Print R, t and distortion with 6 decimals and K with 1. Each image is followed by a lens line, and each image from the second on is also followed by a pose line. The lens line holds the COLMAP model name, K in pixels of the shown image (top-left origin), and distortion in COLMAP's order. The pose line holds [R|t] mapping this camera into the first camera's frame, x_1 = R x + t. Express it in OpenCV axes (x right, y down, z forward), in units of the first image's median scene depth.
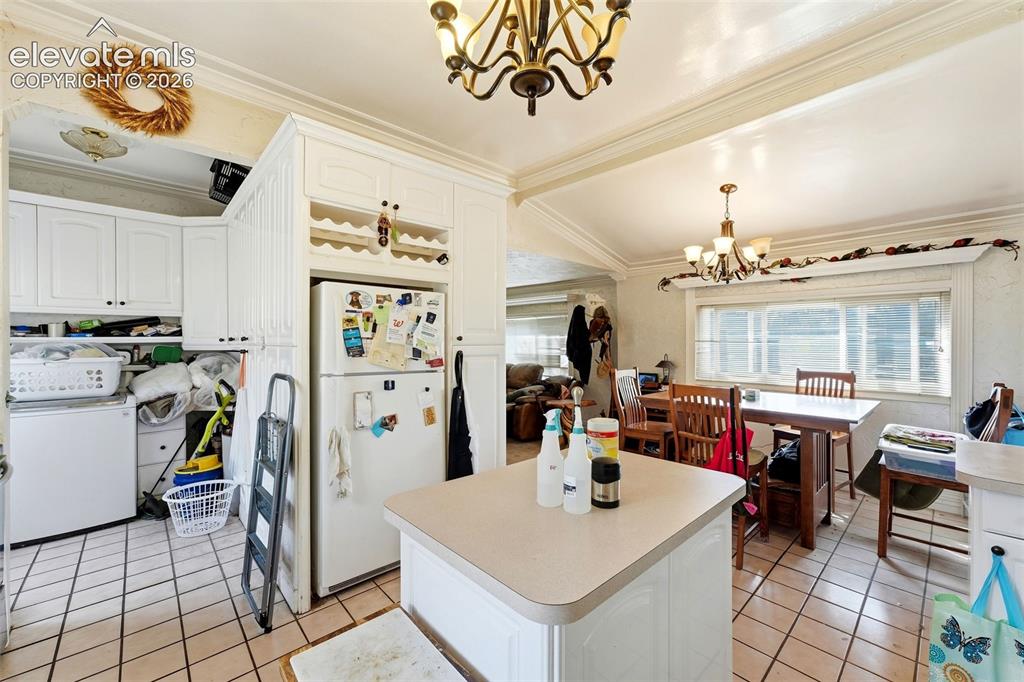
lens RADIAL K [[412.6, 0, 513.2], [0, 412.6, 339.1], [0, 0, 1]] dist [-0.012337, 0.006928]
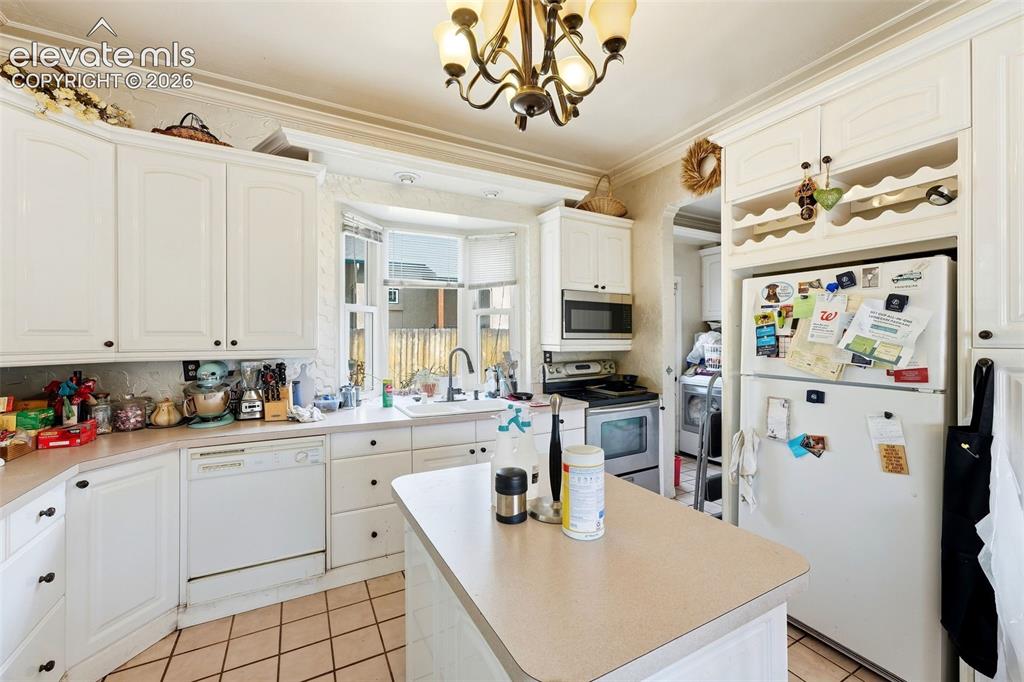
lens RADIAL K [[412.6, 0, 508.4], [0, 412.6, 335.5], [0, 0, 1]] dist [-0.012337, 0.006928]
pose [[-0.264012, -0.001991, -0.964517, 0.564627], [0.008076, 0.999958, -0.004274, -0.004131], [0.964486, -0.008918, -0.263985, 0.614090]]
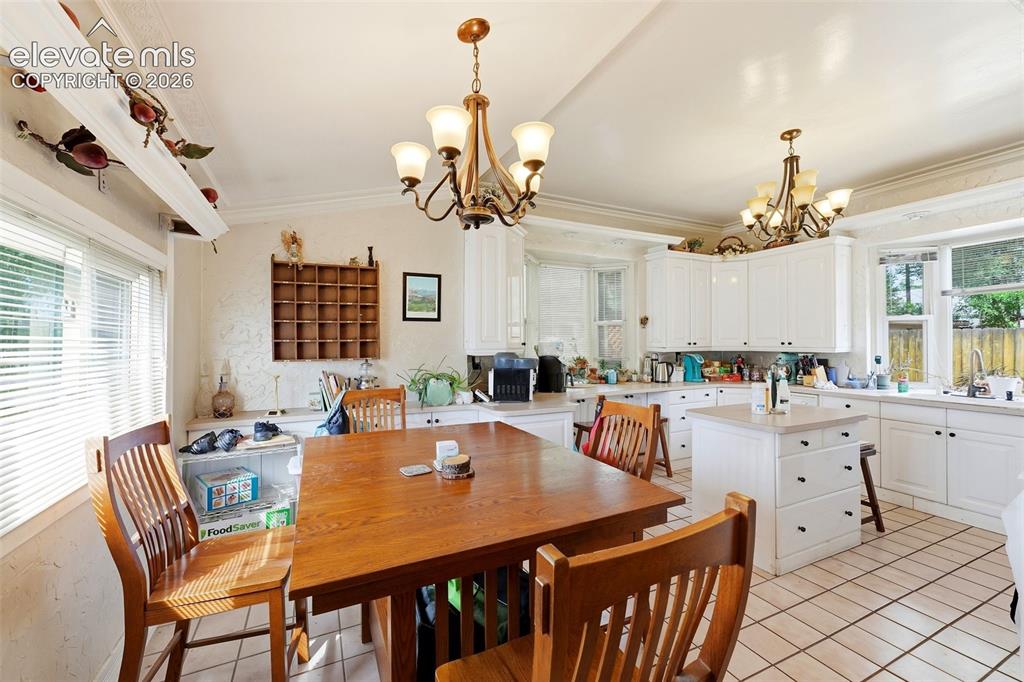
lens RADIAL K [[412.6, 0, 509.6], [0, 412.6, 342.2], [0, 0, 1]] dist [-0.012337, 0.006928]
pose [[-0.953453, 0.007085, 0.301458, 0.462395], [0.006168, 0.999973, -0.003992, -0.001202], [-0.301478, -0.001947, -0.953471, 1.975562]]
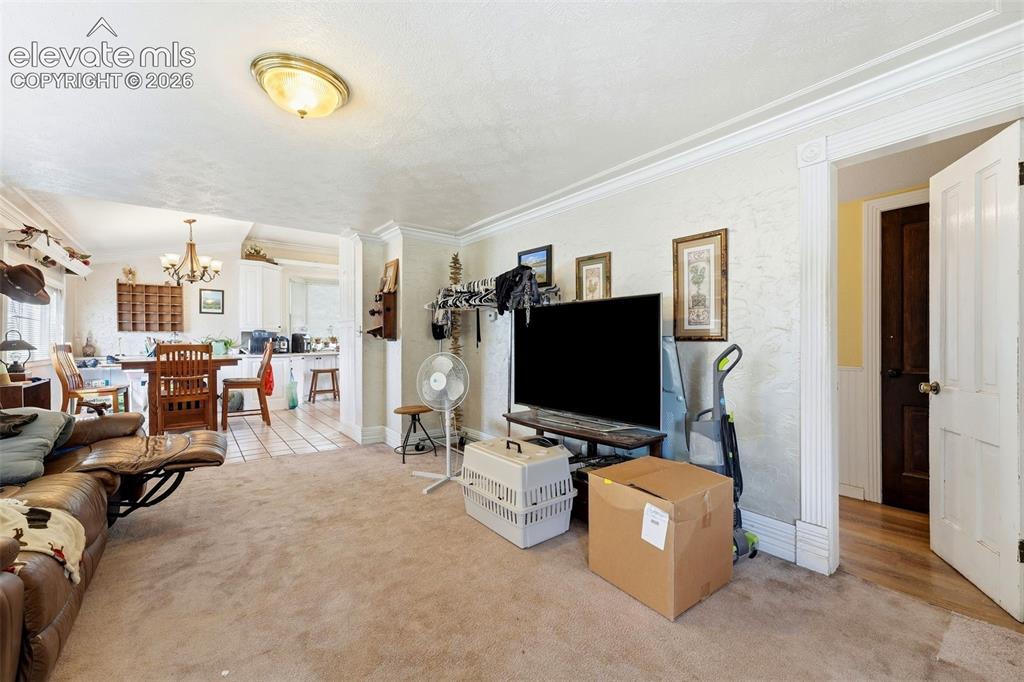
lens RADIAL K [[412.6, 0, 518.9], [0, 412.6, 339.0], [0, 0, 1]] dist [-0.012337, 0.006928]
pose [[-0.997502, 0.004881, 0.070476, -1.110657], [0.004397, 0.999966, -0.007024, 0.119907], [-0.070508, -0.006697, -0.997489, 3.341890]]
